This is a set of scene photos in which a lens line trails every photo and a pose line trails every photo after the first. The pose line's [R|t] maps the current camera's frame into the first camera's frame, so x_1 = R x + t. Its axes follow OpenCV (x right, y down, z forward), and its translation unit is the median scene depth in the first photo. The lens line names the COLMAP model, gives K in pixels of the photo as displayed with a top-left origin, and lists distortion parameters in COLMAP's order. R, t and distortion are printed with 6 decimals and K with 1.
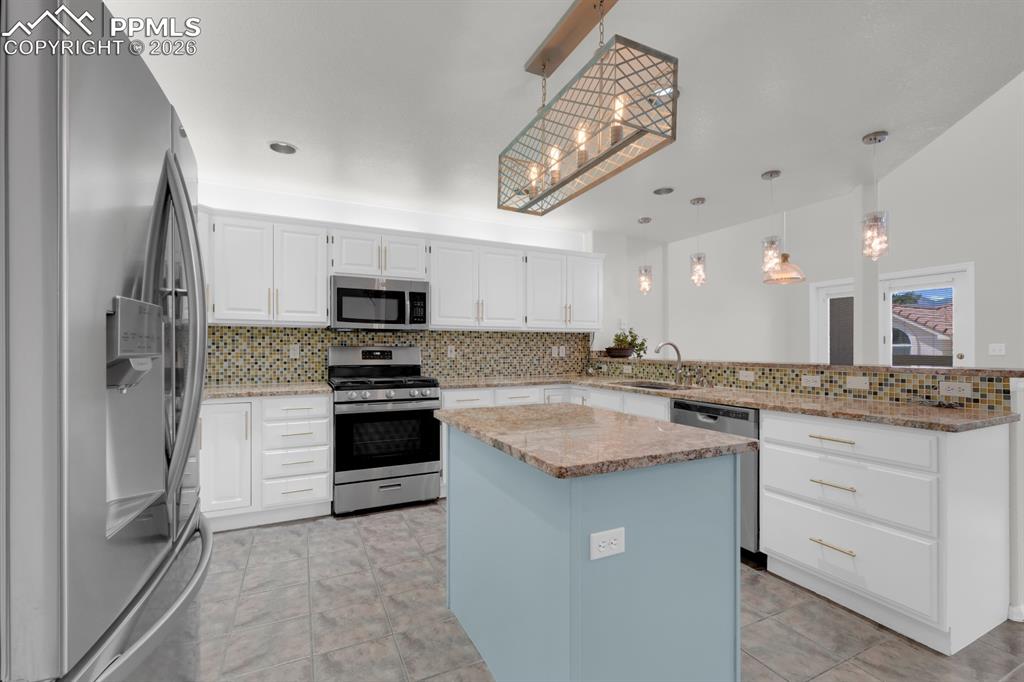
lens RADIAL K [[444.3, 0, 547.7], [0, 444.3, 349.2], [0, 0, 1]] dist [0.000565, 0.000199]
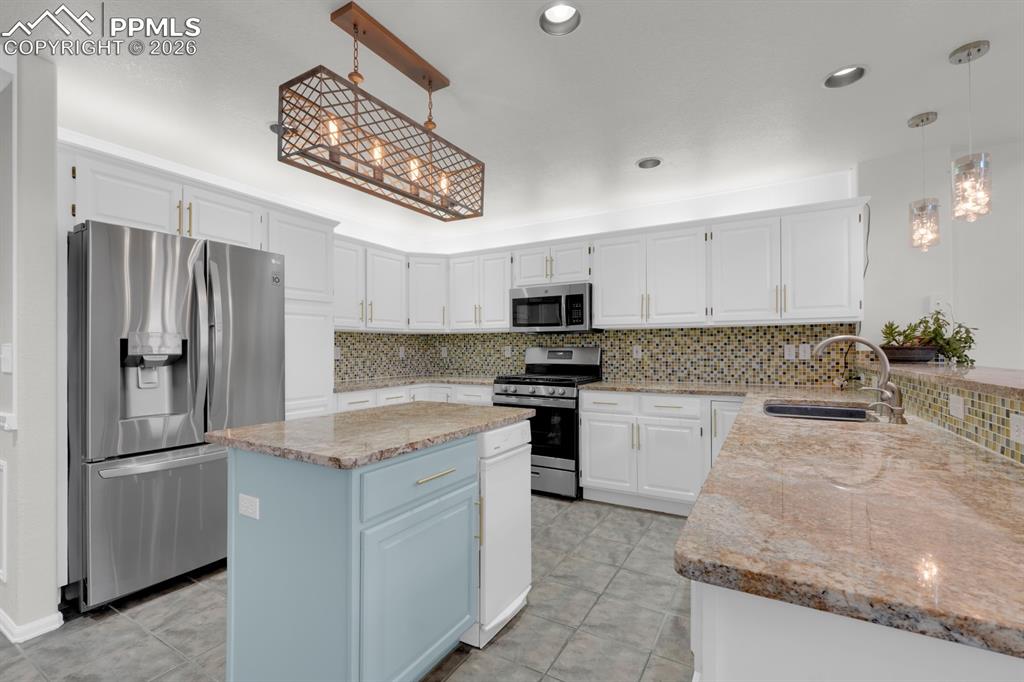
lens RADIAL K [[444.3, 0, 481.1], [0, 444.3, 347.5], [0, 0, 1]] dist [0.000565, 0.000199]
pose [[0.534039, -0.006323, -0.845436, 0.411561], [0.004278, 0.999979, -0.004776, -0.000706], [0.845449, -0.001066, 0.534055, 0.235376]]
